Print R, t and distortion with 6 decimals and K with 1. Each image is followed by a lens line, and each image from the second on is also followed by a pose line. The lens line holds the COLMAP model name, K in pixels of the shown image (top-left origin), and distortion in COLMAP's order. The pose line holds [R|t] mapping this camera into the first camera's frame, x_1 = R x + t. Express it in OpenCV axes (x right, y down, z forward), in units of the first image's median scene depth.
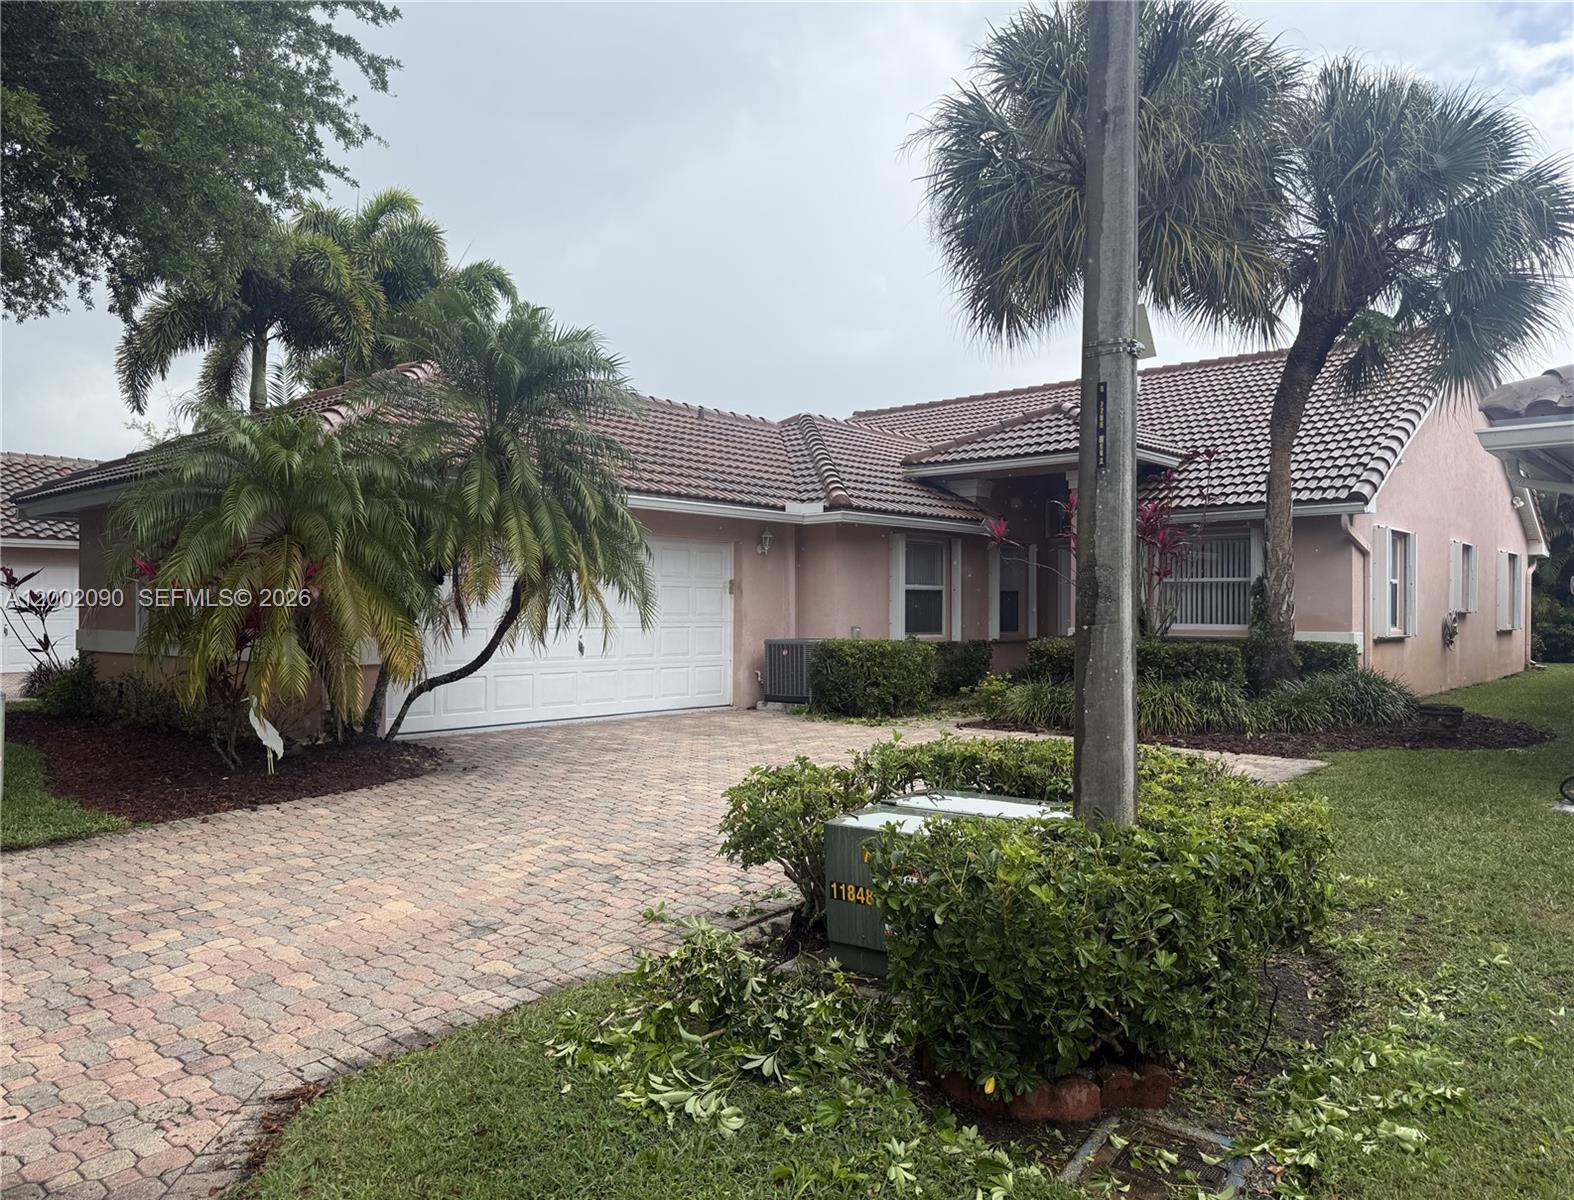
lens RADIAL K [[1140.0, 0, 786.1], [0, 1140.0, 603.5], [0, 0, 1]] dist [0.000095, -0.001550]
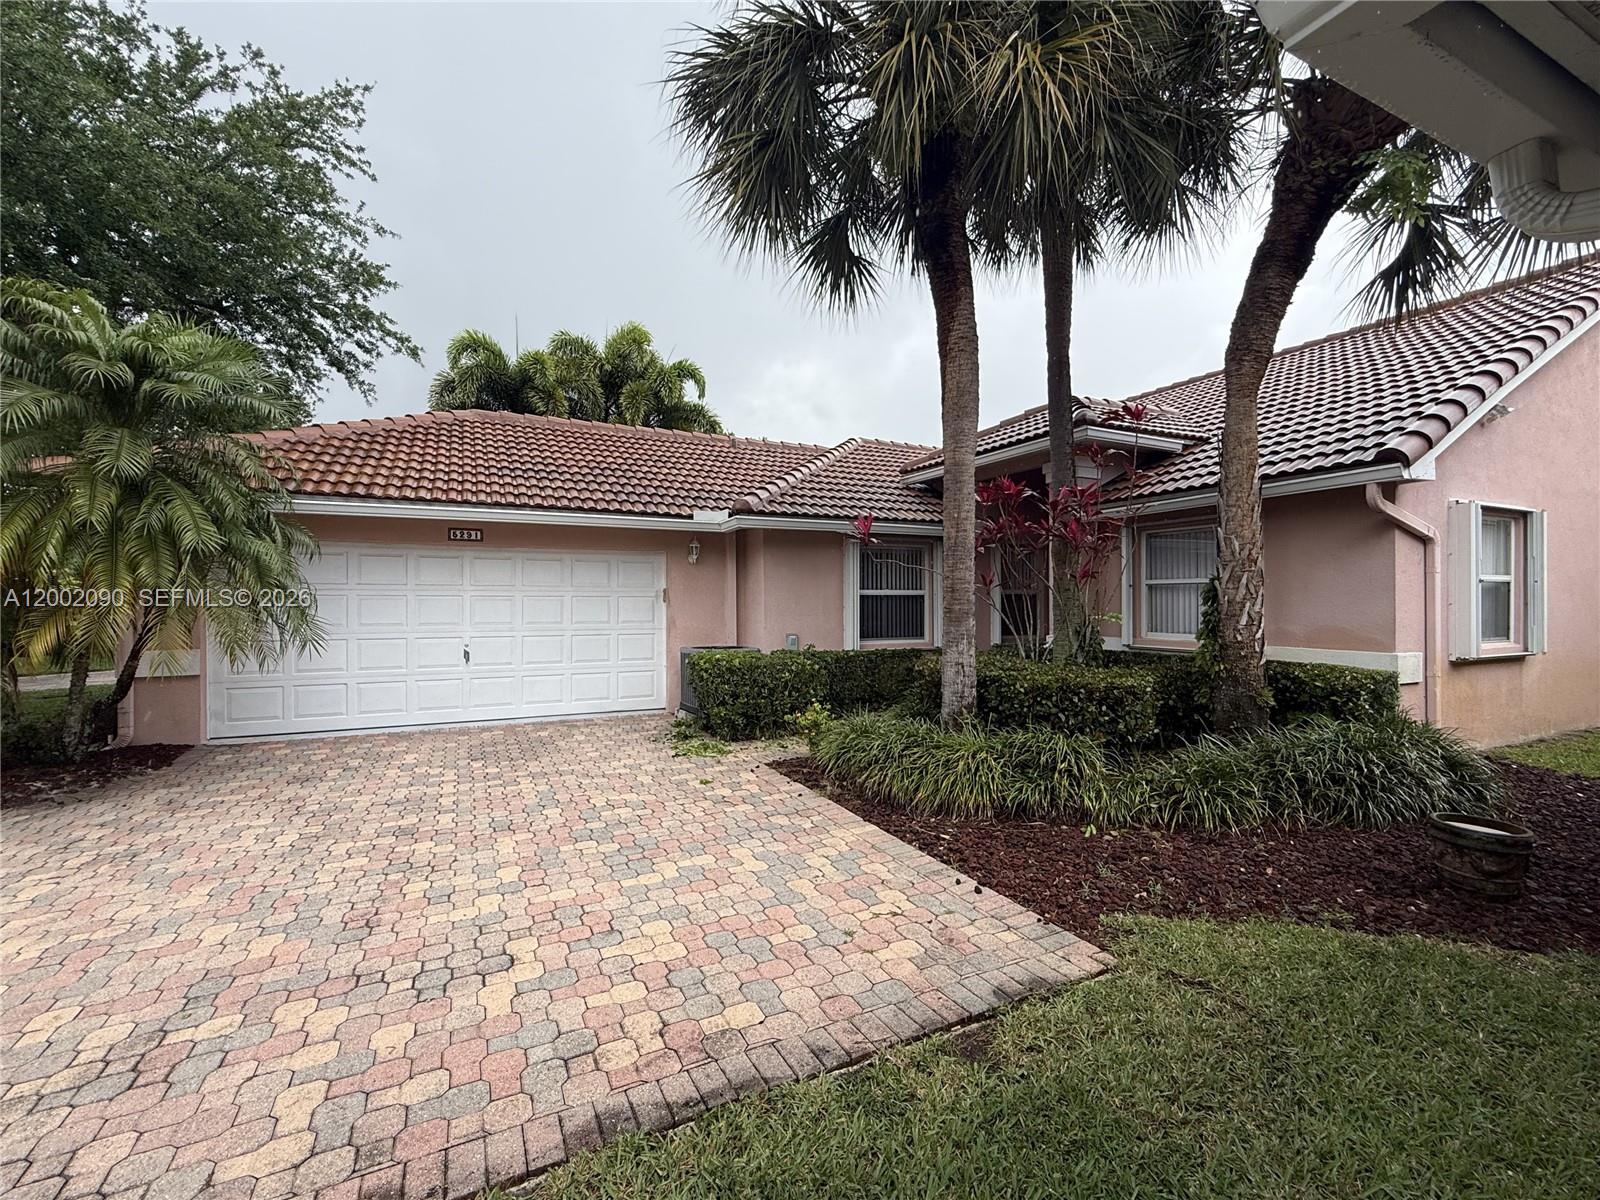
lens RADIAL K [[703.8, 0, 802.5], [0, 703.8, 600.5], [0, 0, 1]] dist [0.001622, 0.000161]
pose [[0.926275, -0.004894, -0.376817, 0.318431], [0.006190, 0.999978, 0.002228, -0.010437], [0.376798, -0.004396, 0.926285, 0.456833]]
